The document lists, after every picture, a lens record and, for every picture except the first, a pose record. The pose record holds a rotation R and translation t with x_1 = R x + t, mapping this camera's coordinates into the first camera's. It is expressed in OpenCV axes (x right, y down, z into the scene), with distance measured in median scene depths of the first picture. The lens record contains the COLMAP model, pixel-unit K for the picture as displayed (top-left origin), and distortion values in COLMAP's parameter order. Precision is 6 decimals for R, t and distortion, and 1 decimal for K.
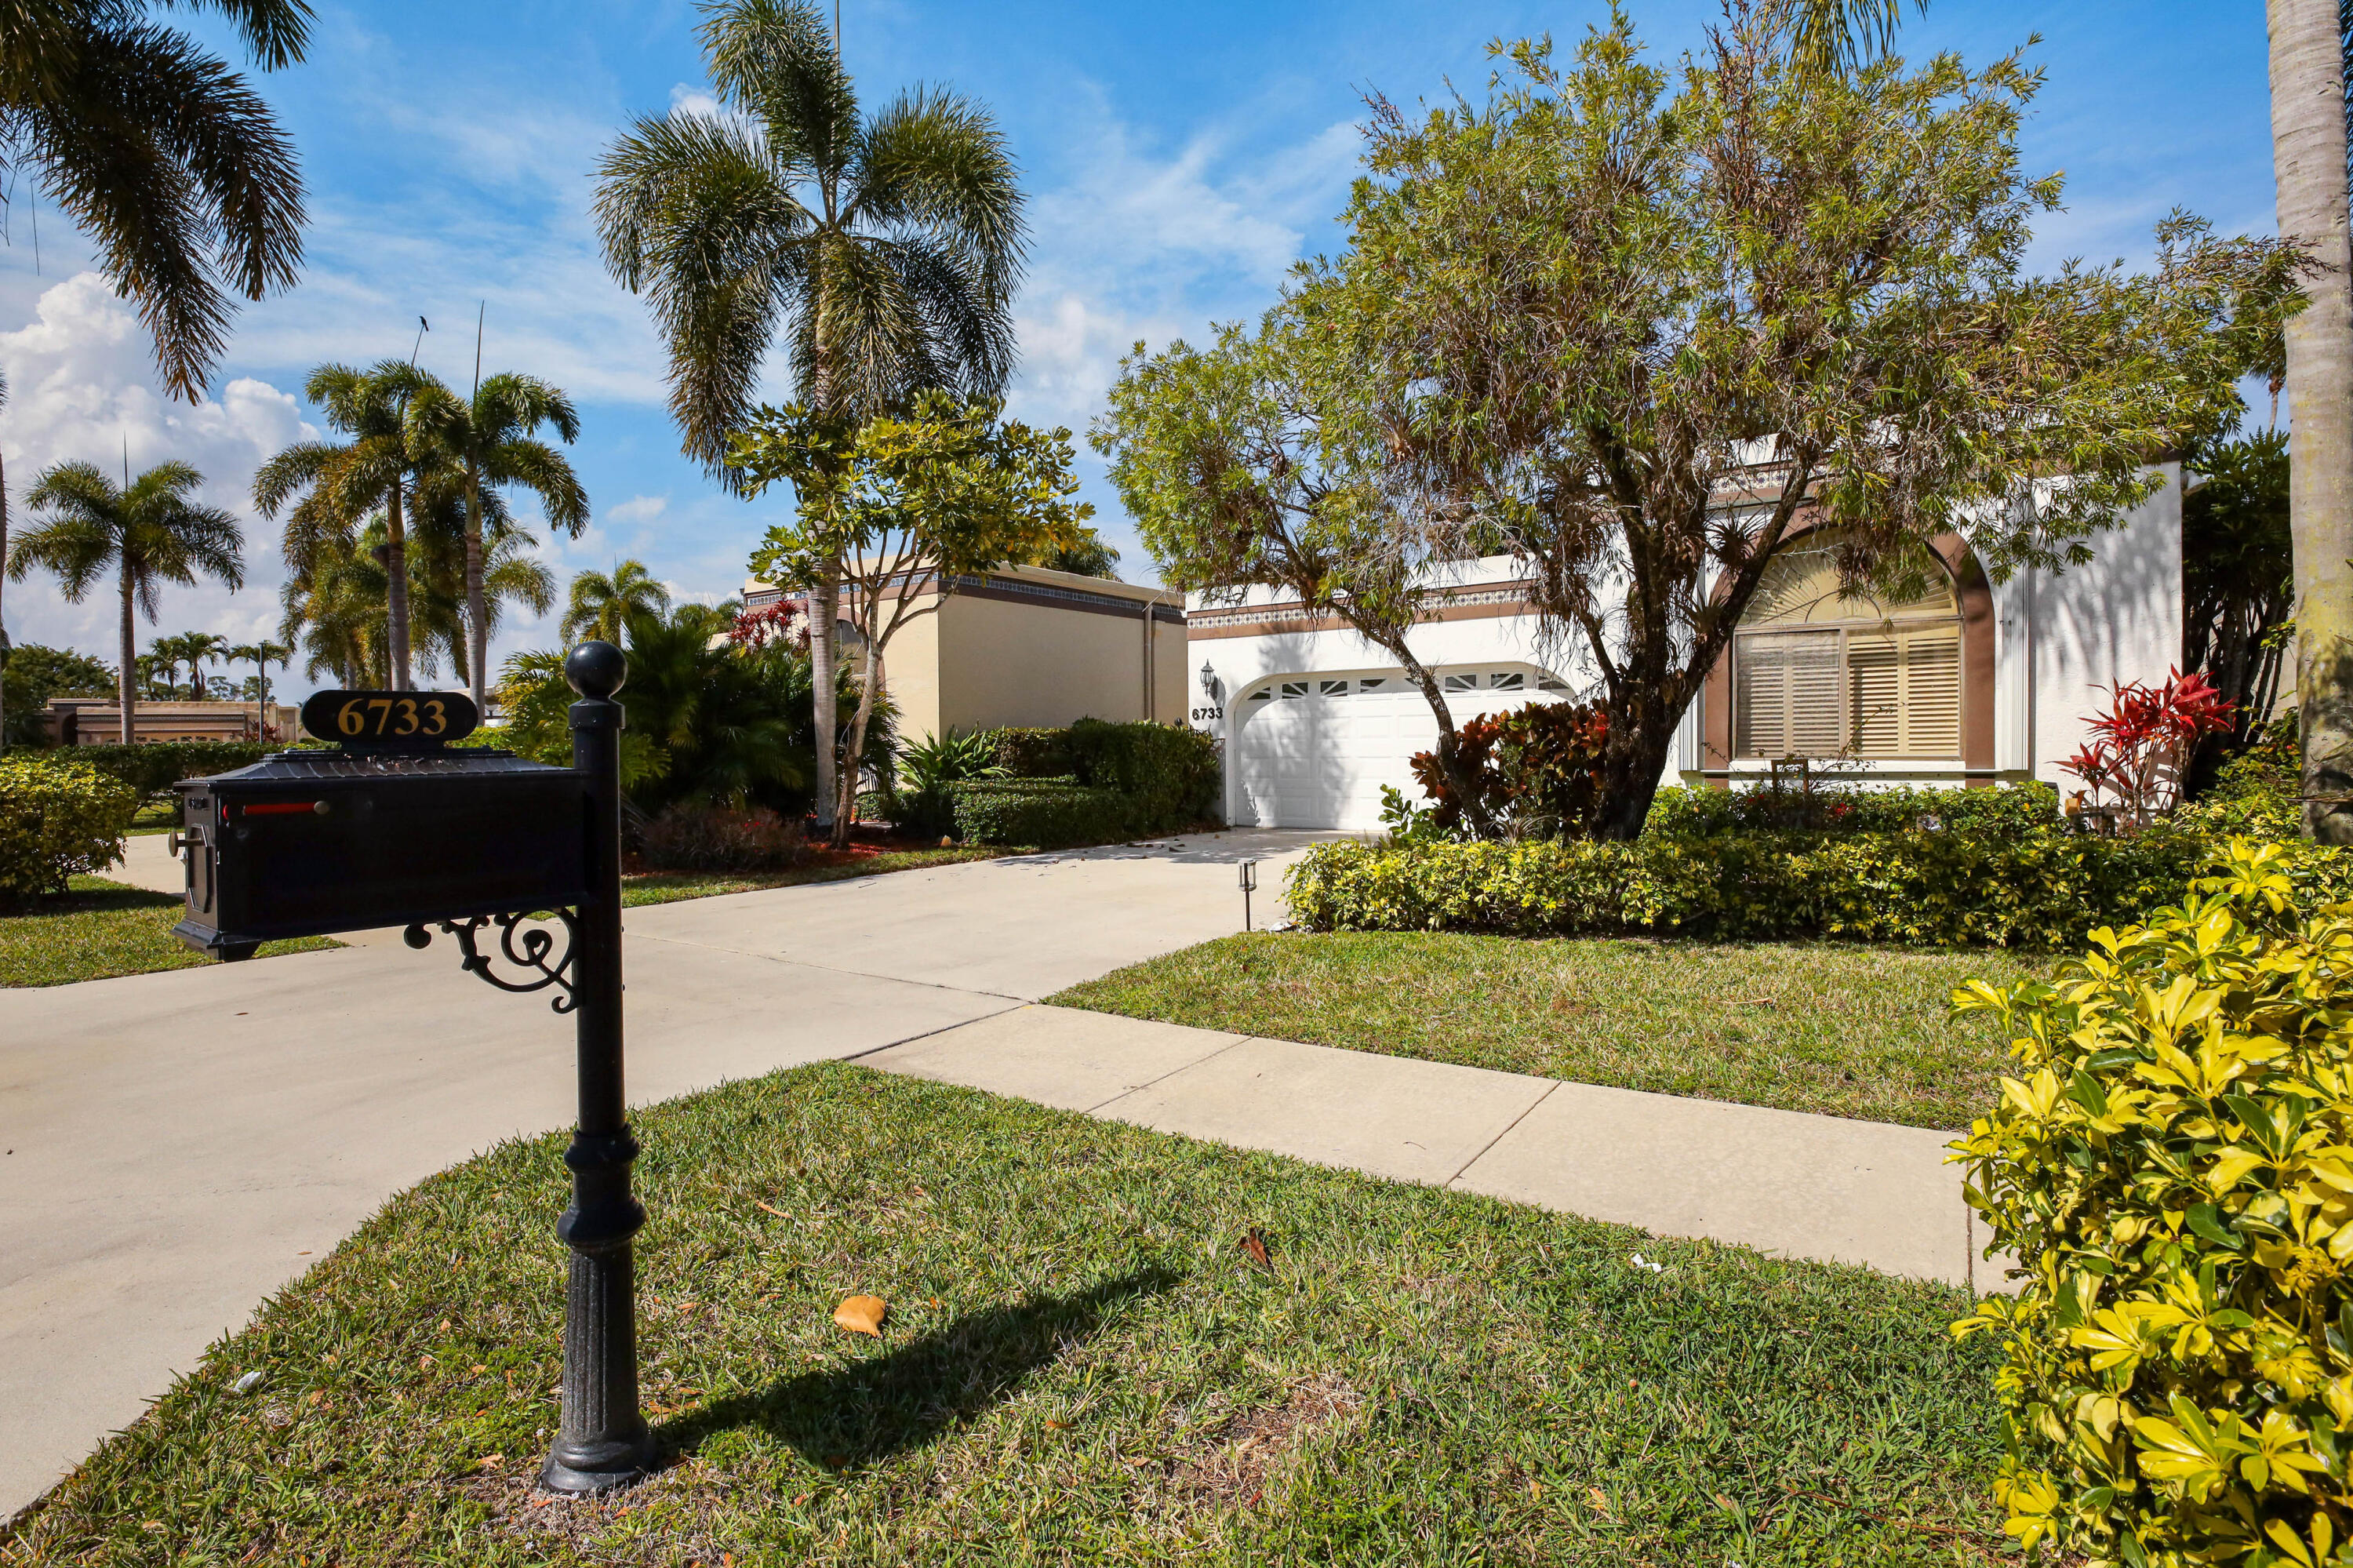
lens RADIAL K [[1133.2, 0, 1162.9], [0, 1133.2, 775.7], [0, 0, 1]] dist [-0.027082, -0.000304]
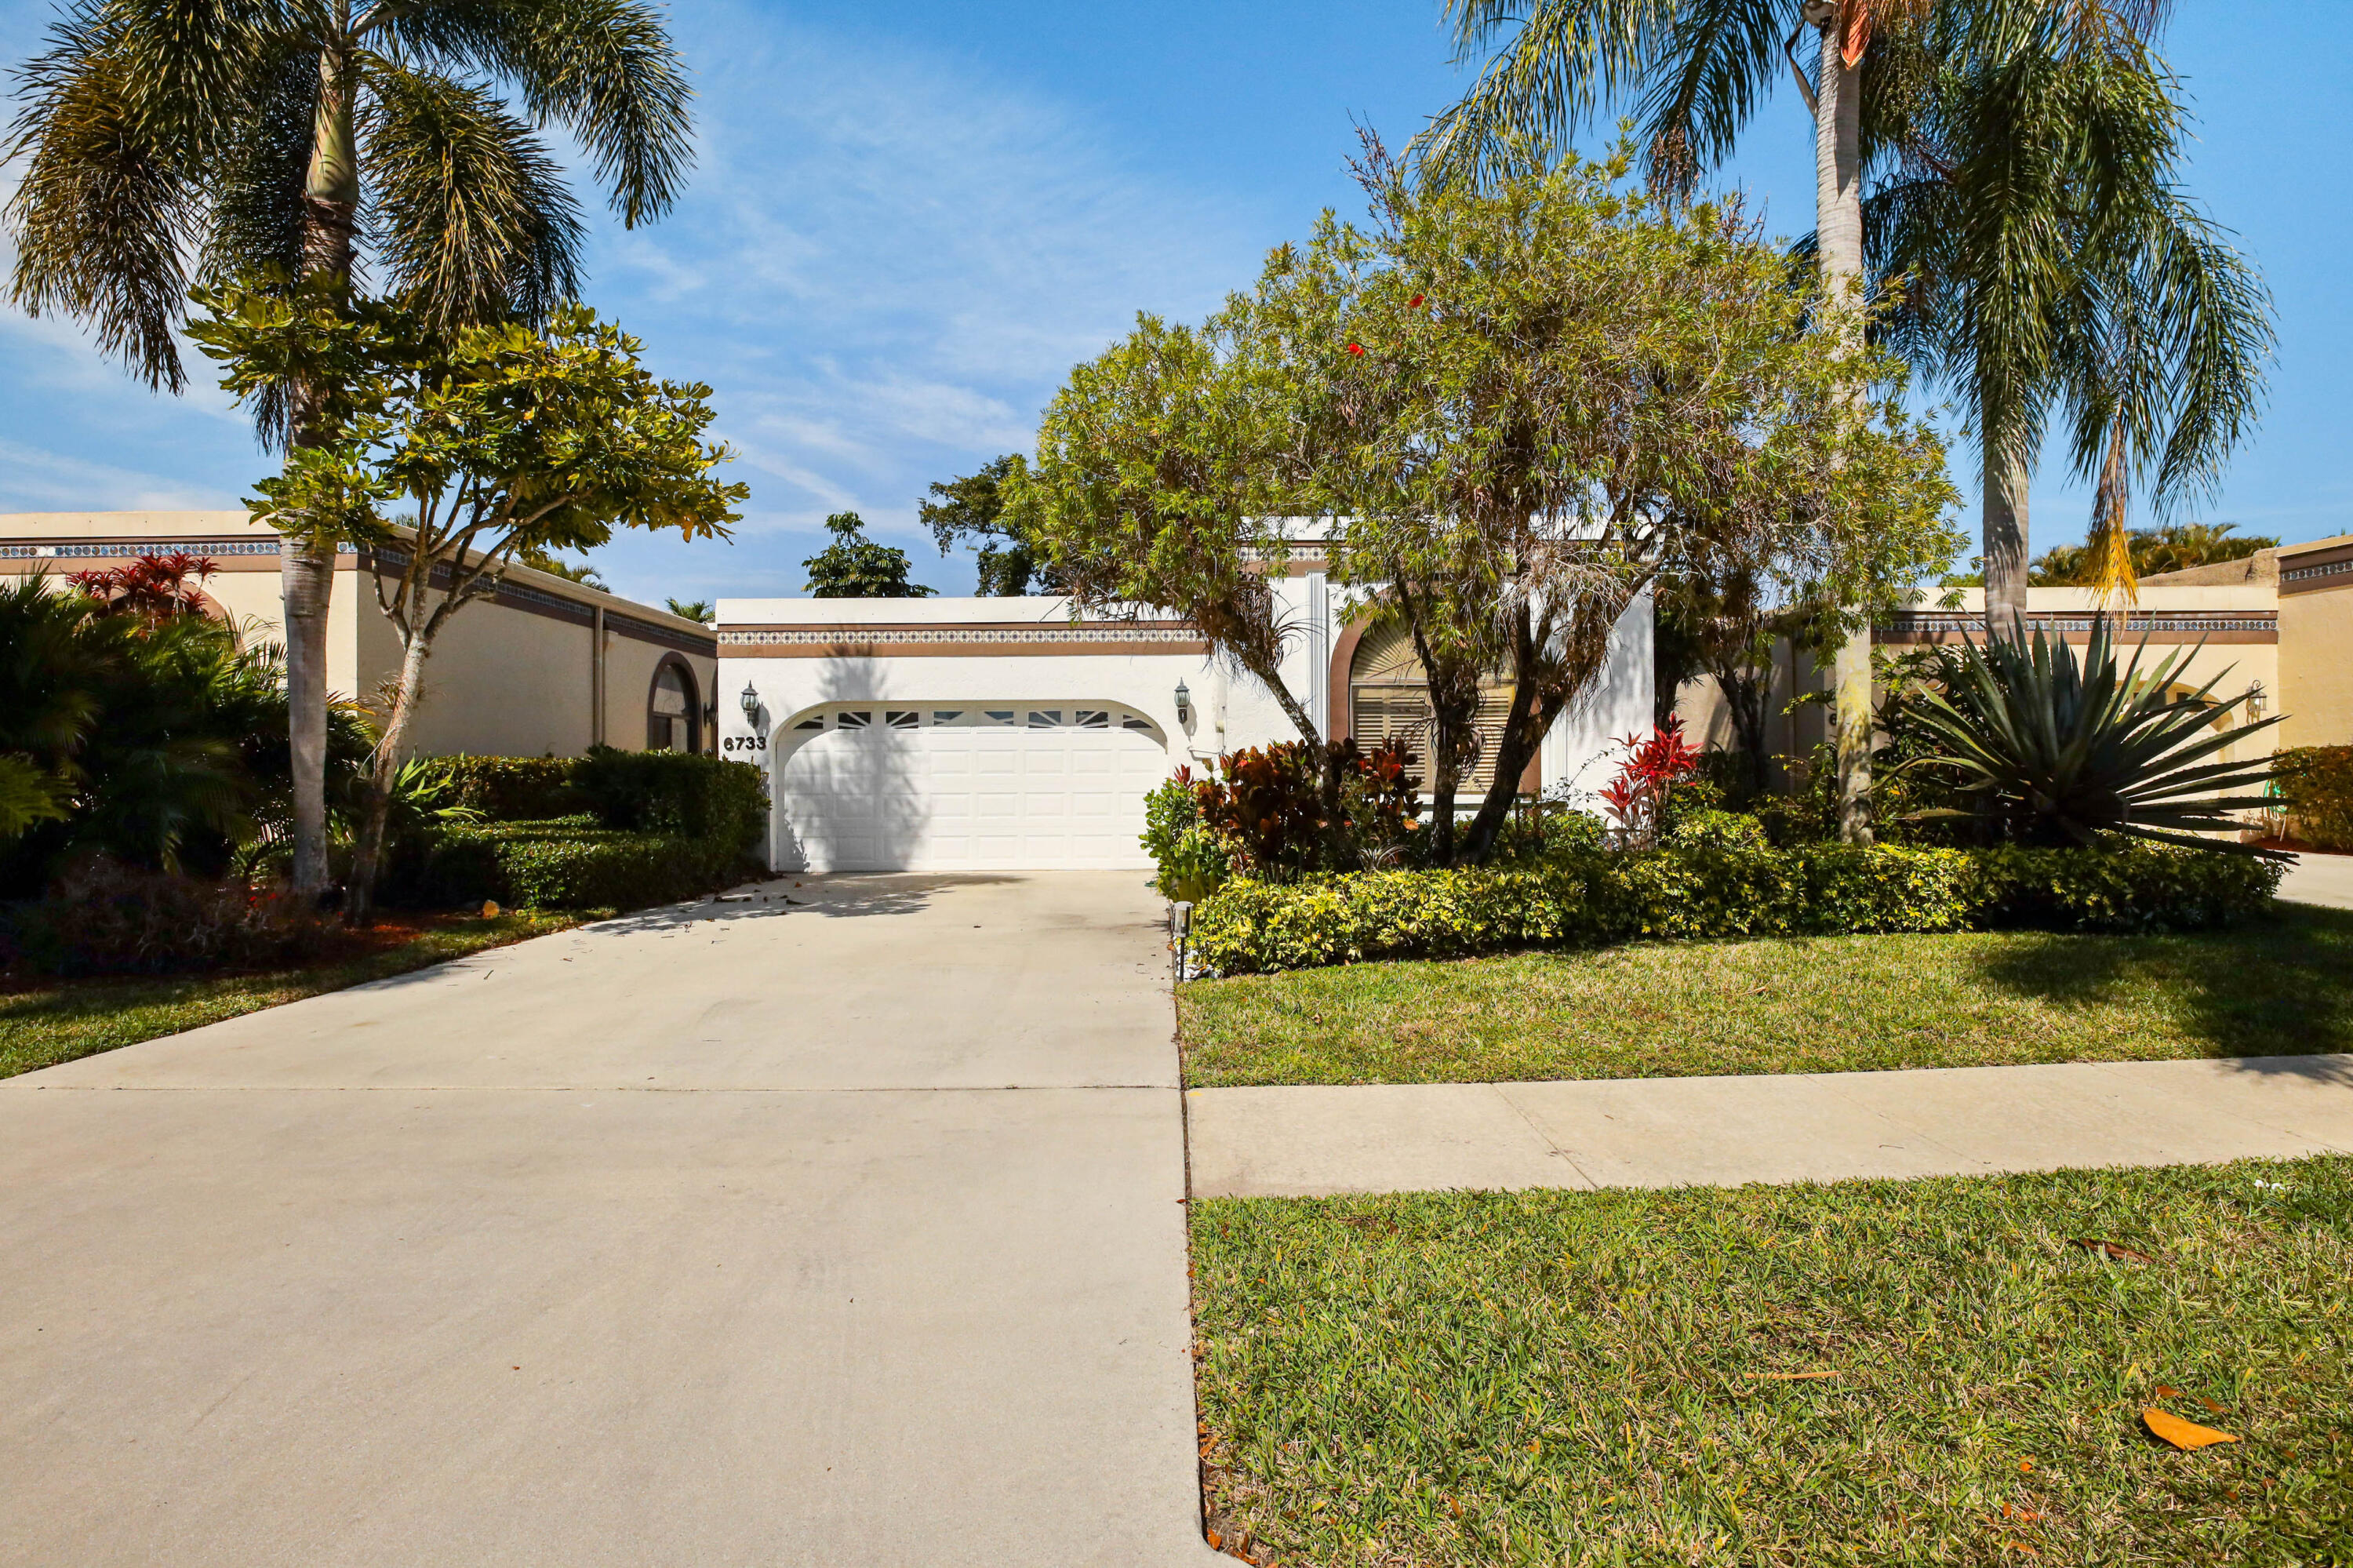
lens RADIAL K [[1133.2, 0, 1176.9], [0, 1133.2, 777.4], [0, 0, 1]] dist [-0.027082, -0.000304]
pose [[0.807802, 0.006620, 0.589417, -0.389409], [0.011826, 0.999554, -0.027435, -0.002455], [-0.589335, 0.029132, 0.807363, 0.211806]]
